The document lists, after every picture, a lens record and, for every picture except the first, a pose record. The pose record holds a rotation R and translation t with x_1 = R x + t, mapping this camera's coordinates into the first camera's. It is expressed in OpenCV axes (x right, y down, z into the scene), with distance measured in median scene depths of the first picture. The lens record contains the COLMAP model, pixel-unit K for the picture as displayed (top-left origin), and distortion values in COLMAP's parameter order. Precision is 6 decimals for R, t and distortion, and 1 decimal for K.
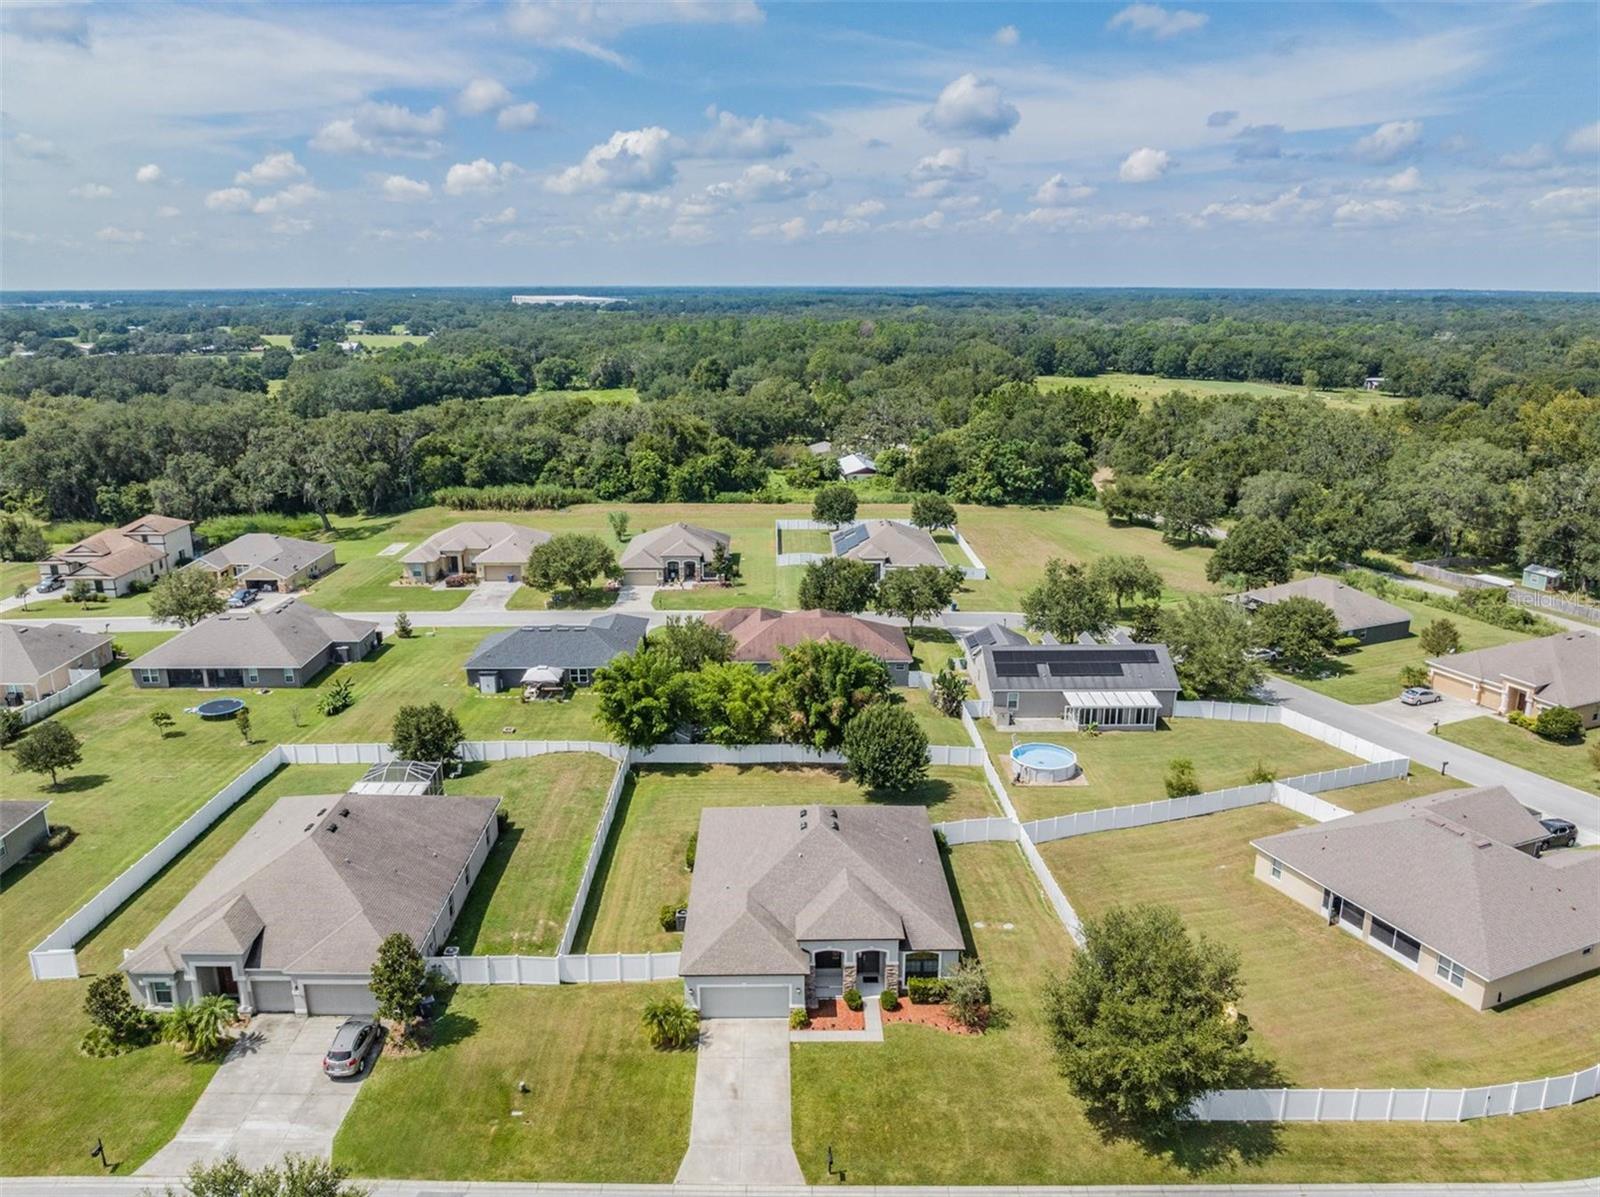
lens RADIAL K [[1143.7, 0, 792.5], [0, 1143.7, 598.8], [0, 0, 1]] dist [-0.026373, -0.023689]
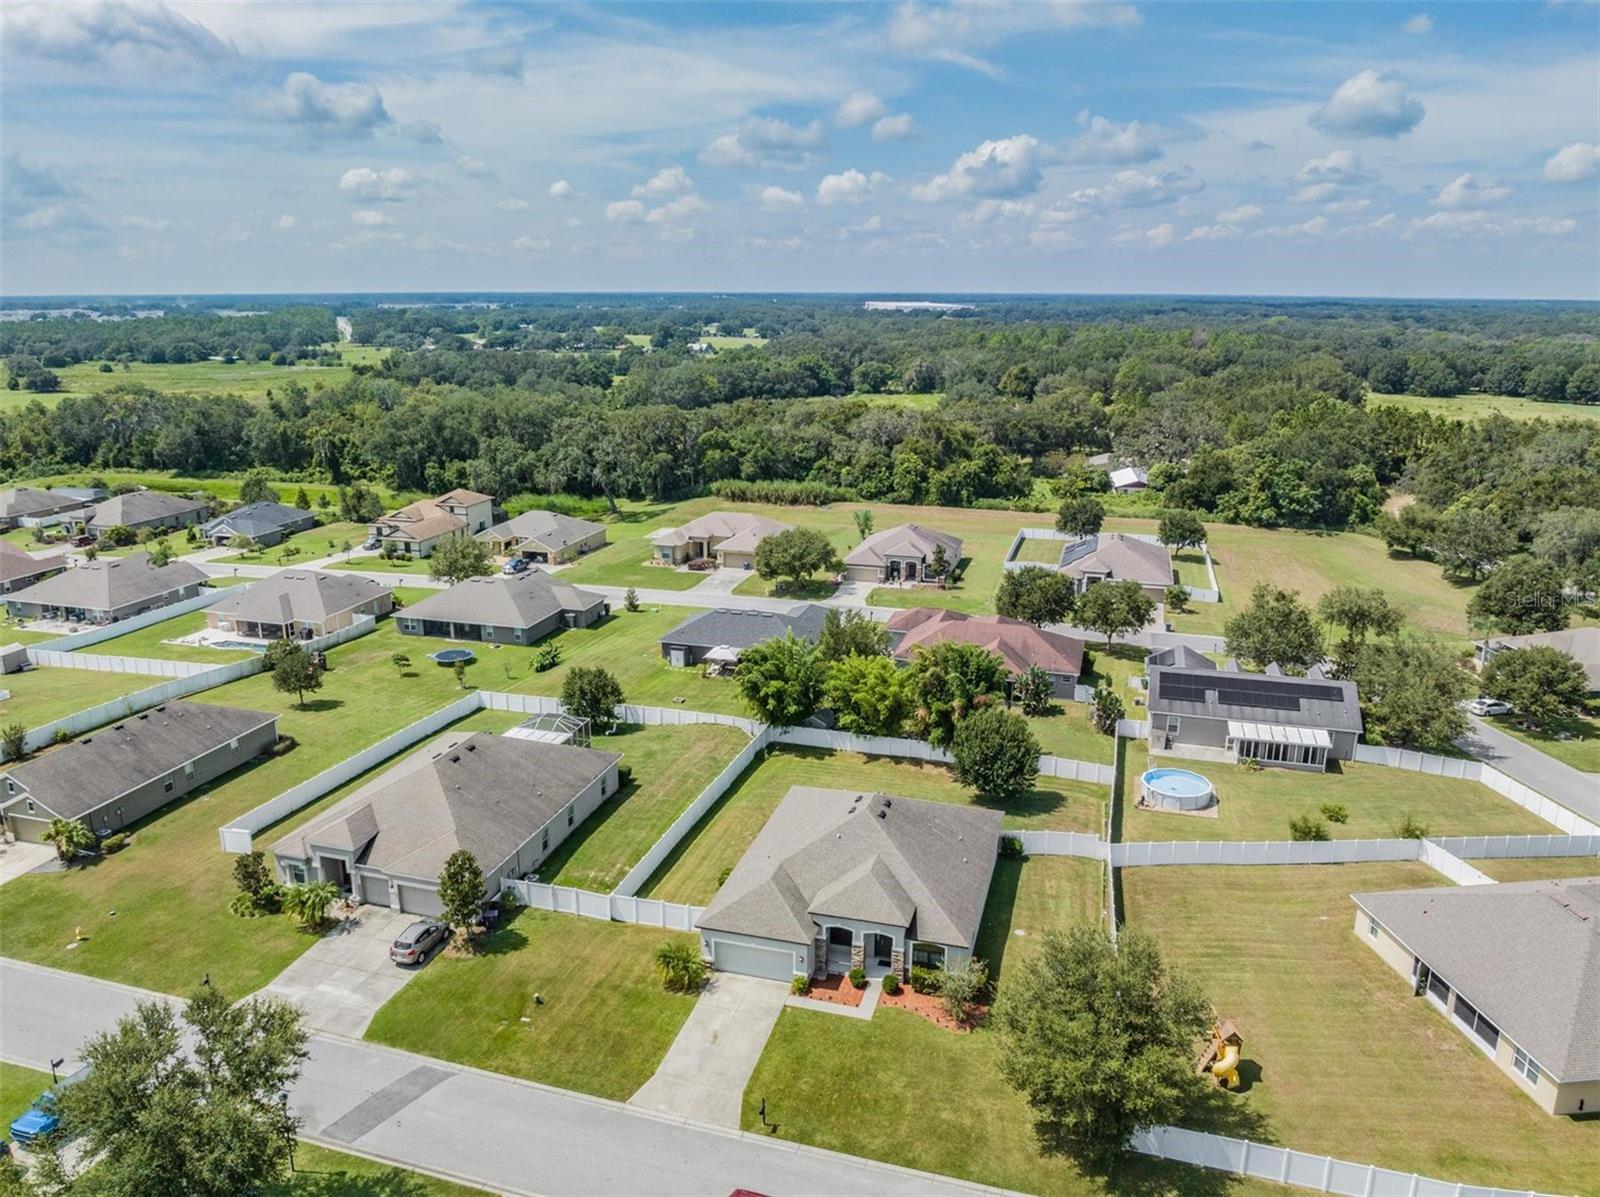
lens RADIAL K [[1133.7, 0, 792.7], [0, 1133.7, 599.8], [0, 0, 1]] dist [-0.027626, -0.021507]
pose [[0.955891, 0.078689, -0.282986, 0.136118], [-0.079443, 0.996800, 0.008828, 0.001113], [0.282775, 0.014043, 0.959083, -0.007134]]
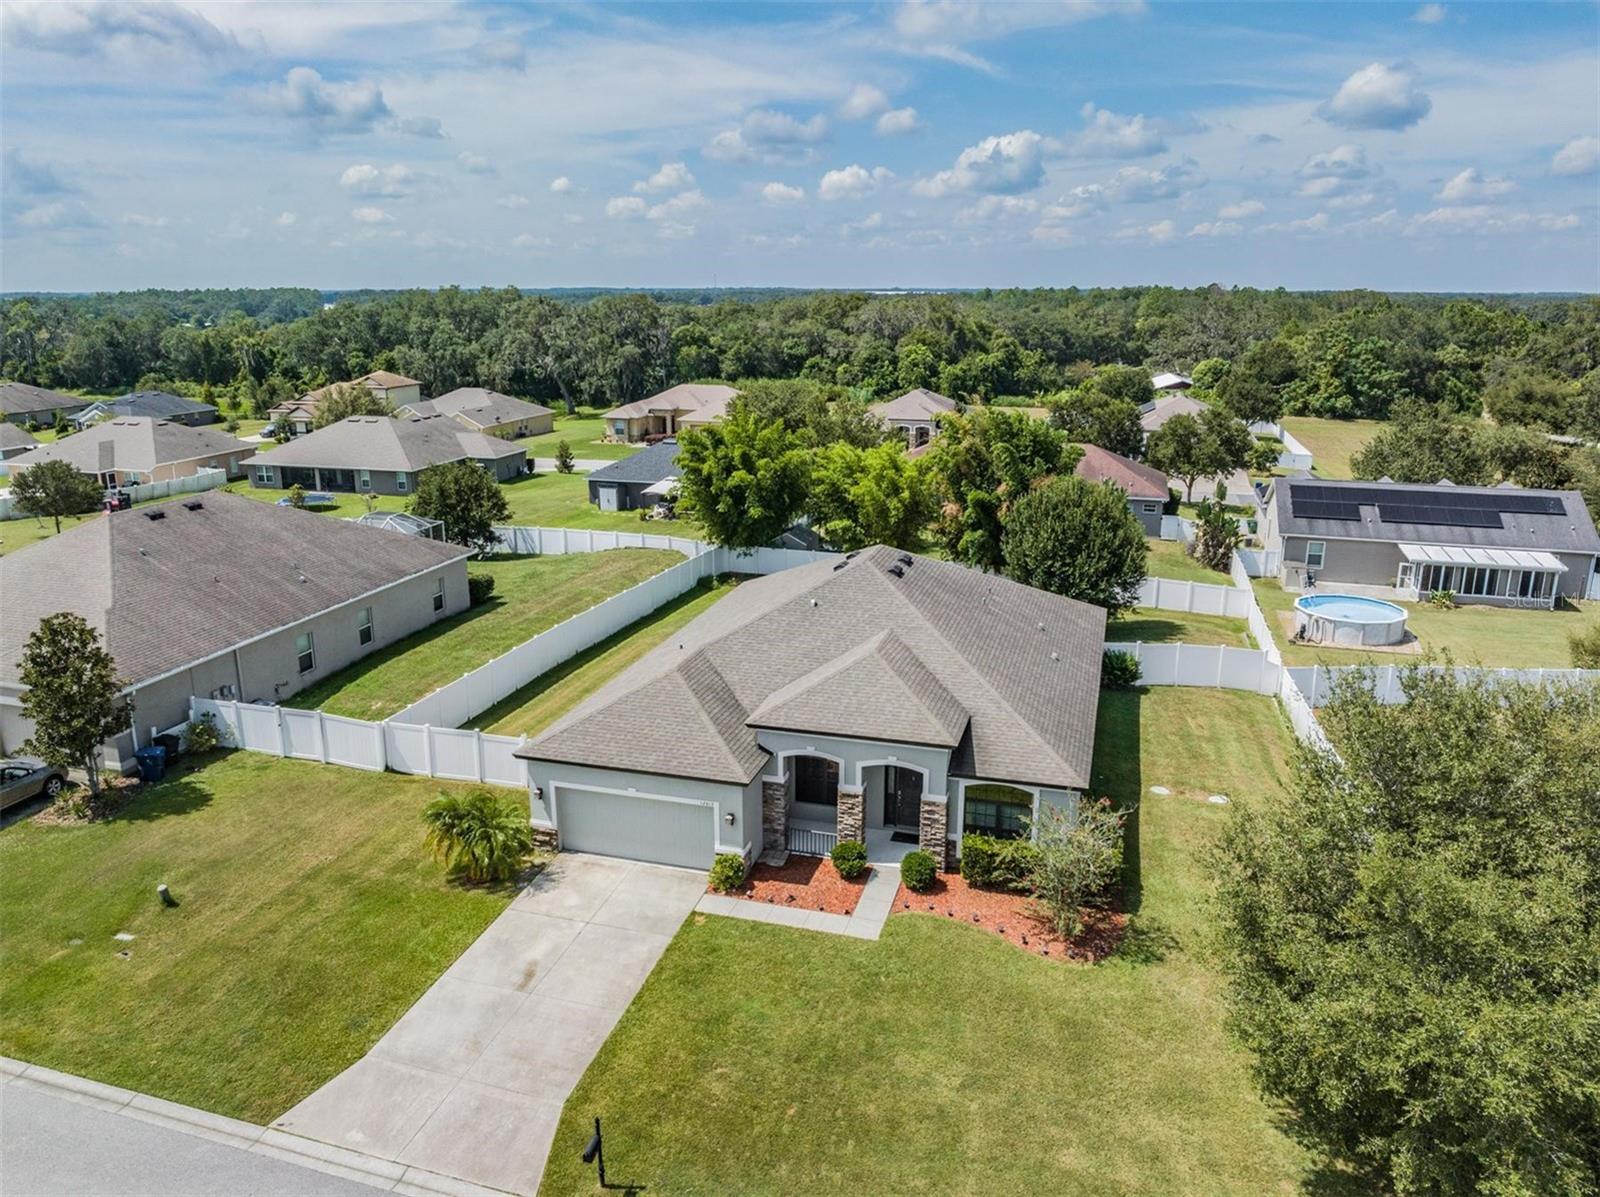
lens RADIAL K [[1139.1, 0, 796.2], [0, 1139.1, 601.6], [0, 0, 1]] dist [-0.033243, -0.005947]
pose [[0.956871, 0.079860, -0.279320, 0.083844], [-0.079062, 0.996769, 0.014139, 0.121208], [0.279546, 0.008554, 0.960094, 0.266255]]
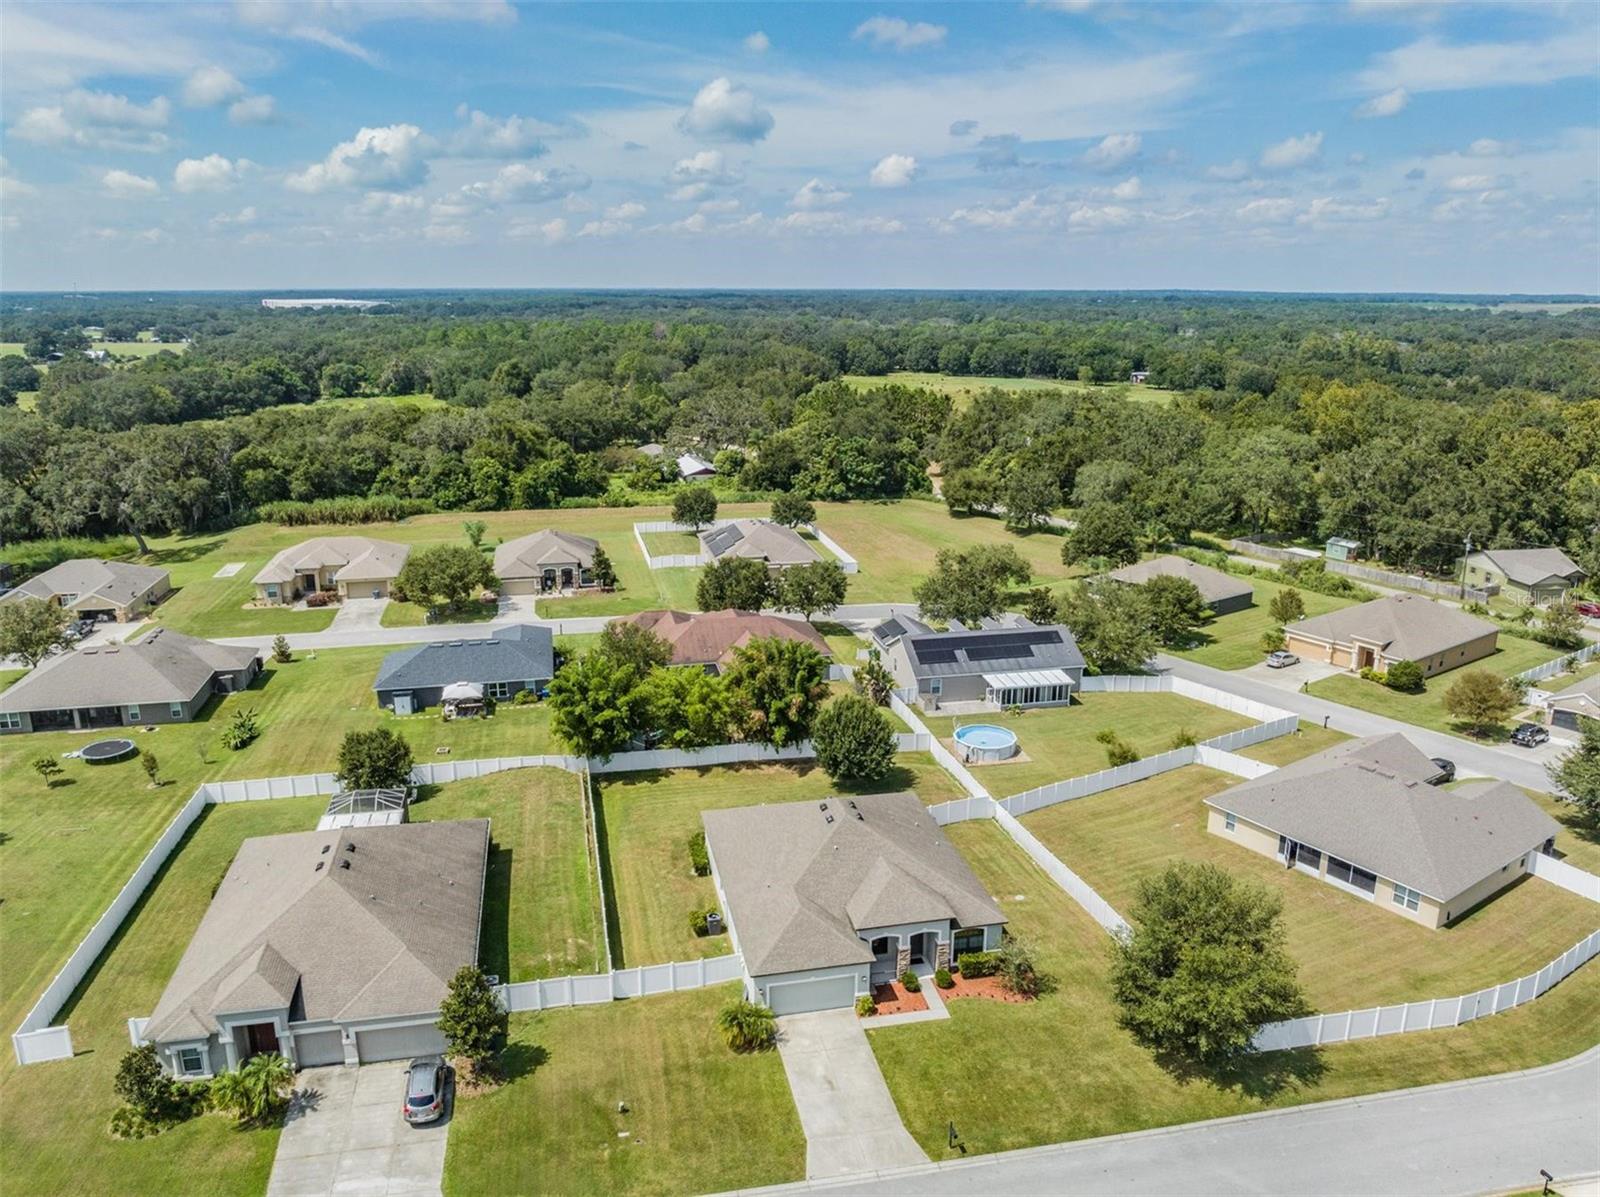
lens RADIAL K [[1133.7, 0, 792.7], [0, 1133.7, 599.8], [0, 0, 1]] dist [-0.027626, -0.021507]
pose [[0.980566, -0.050046, 0.189700, -0.118042], [0.049782, 0.998741, 0.006157, -0.002668], [-0.189769, 0.003406, 0.981823, 0.007828]]
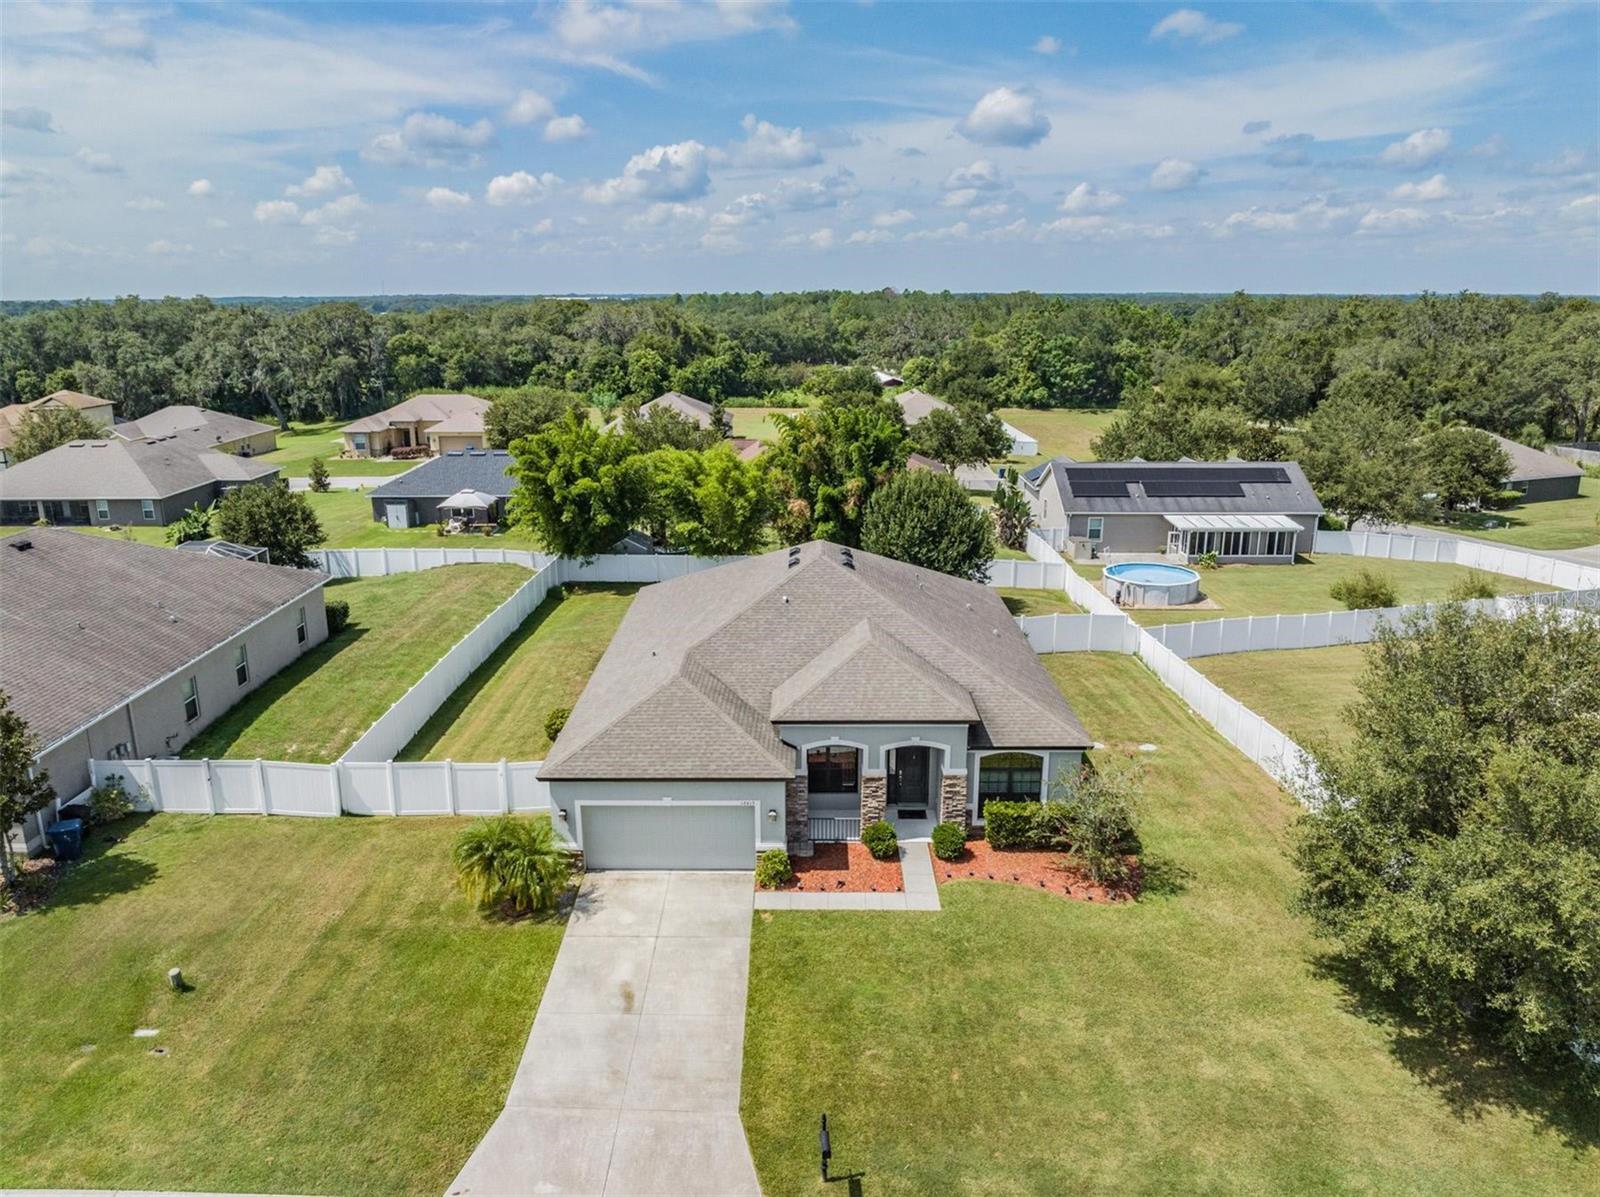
lens RADIAL K [[1124.0, 0, 795.9], [0, 1124.0, 595.8], [0, 0, 1]] dist [-0.035532, -0.002730]
pose [[0.999817, 0.004739, -0.018535, 0.012345], [-0.004796, 0.999984, -0.002994, 0.125346], [0.018520, 0.003082, 0.999824, 0.252068]]
